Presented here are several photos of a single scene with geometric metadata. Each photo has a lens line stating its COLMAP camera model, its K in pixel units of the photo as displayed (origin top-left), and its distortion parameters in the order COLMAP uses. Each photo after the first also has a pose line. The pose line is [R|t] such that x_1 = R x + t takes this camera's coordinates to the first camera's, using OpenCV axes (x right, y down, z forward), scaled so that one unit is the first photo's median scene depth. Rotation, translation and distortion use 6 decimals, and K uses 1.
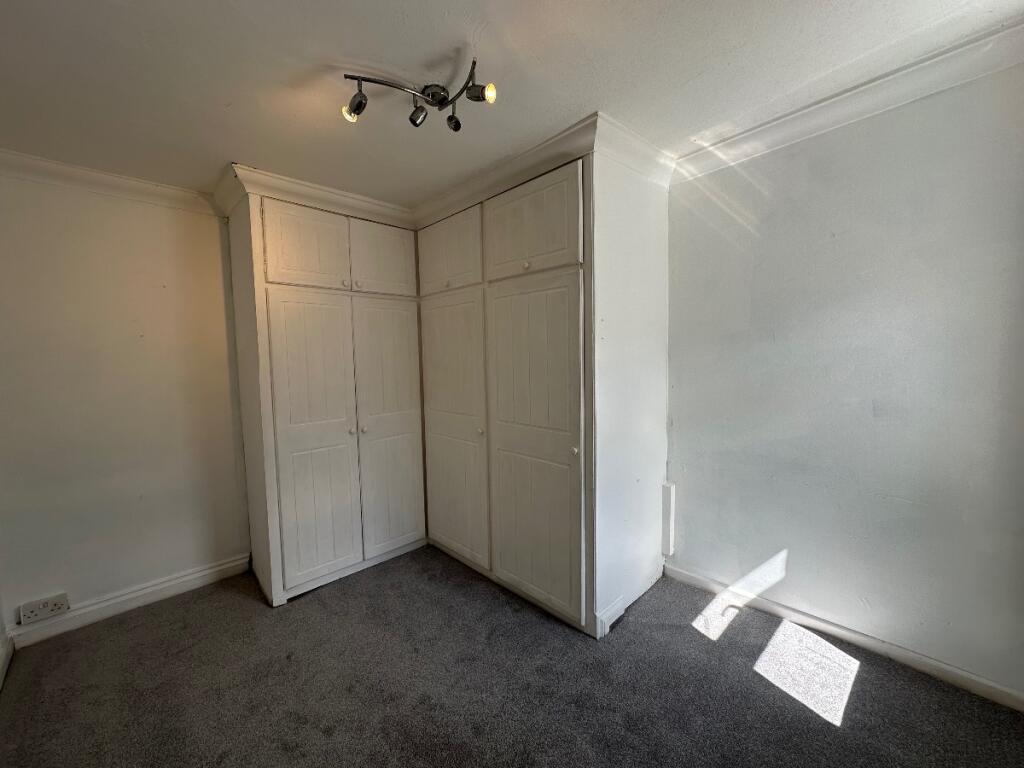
lens RADIAL K [[405.1, 0, 512.0], [0, 405.1, 384.0], [0, 0, 1]] dist [-0.001541, -0.000288]
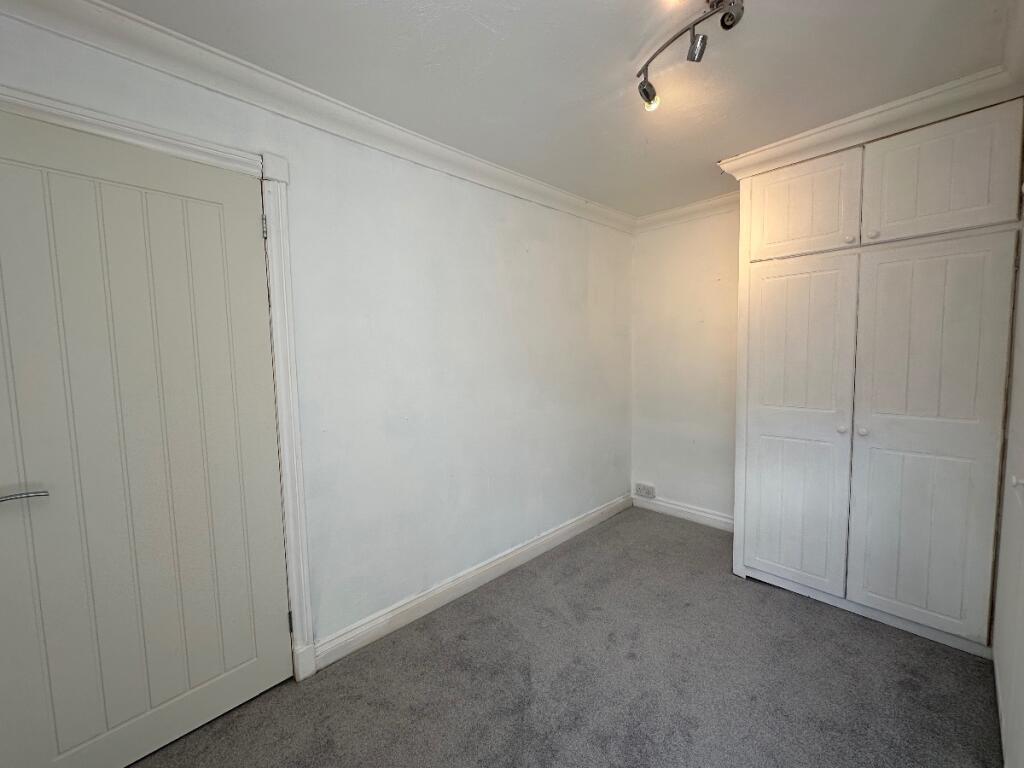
lens RADIAL K [[405.1, 0, 512.0], [0, 405.1, 384.0], [0, 0, 1]] dist [-0.001541, -0.000288]
pose [[-0.019580, 0.101600, -0.994633, 0.428061], [-0.041927, 0.993865, 0.102347, -0.026190], [0.998929, 0.043706, -0.015200, 0.415423]]
